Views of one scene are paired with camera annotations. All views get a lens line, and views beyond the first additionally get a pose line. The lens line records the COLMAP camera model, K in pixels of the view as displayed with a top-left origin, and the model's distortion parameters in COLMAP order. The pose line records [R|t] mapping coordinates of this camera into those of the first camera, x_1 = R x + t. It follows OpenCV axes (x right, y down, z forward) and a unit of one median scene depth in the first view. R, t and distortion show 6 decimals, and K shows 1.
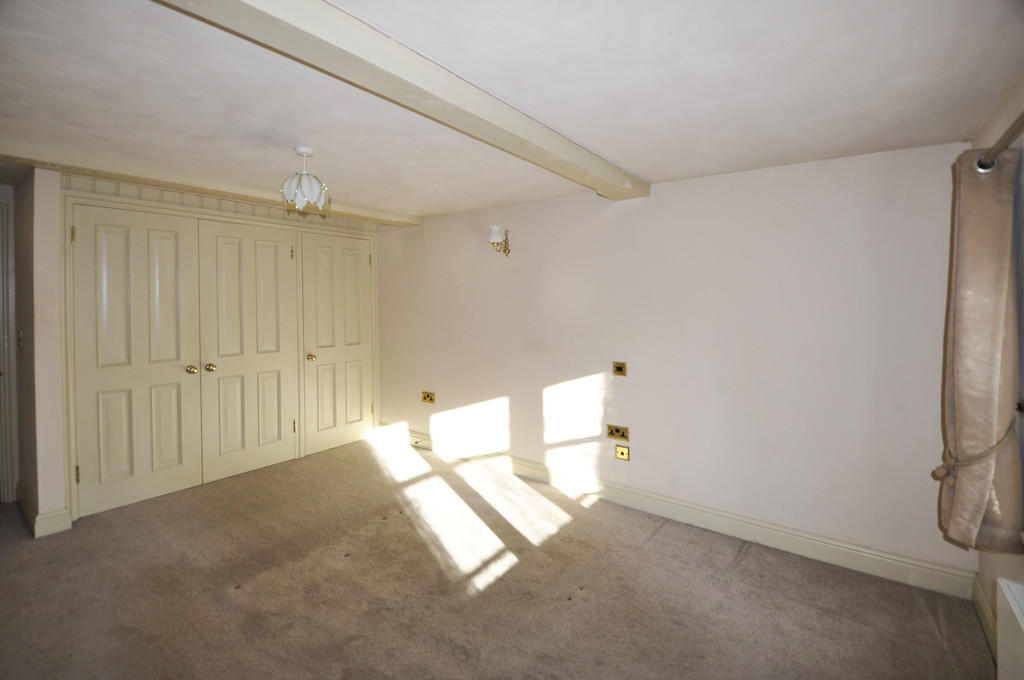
lens RADIAL K [[454.7, 0, 515.4], [0, 454.7, 309.7], [0, 0, 1]] dist [0.000346, 0.000094]
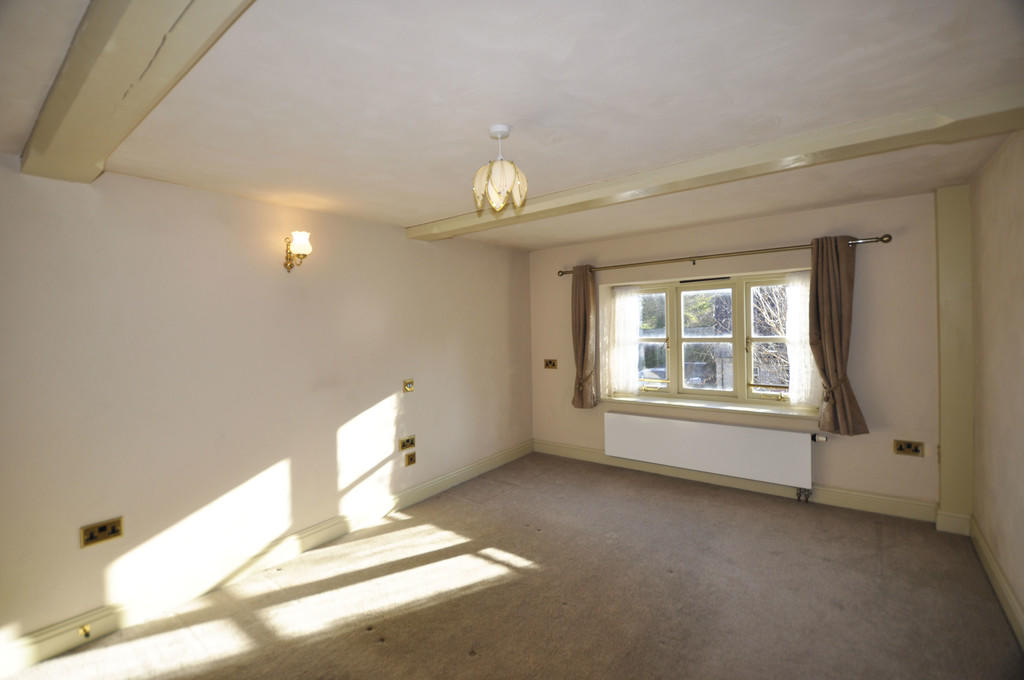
lens RADIAL K [[454.4, 0, 512.0], [0, 454.4, 340.0], [0, 0, 1]] dist [0.000071, -0.000044]
pose [[0.025014, -0.042800, 0.998770, -0.867978], [0.054762, 0.997642, 0.041380, -0.017278], [-0.998186, 0.053659, 0.027299, 0.685539]]
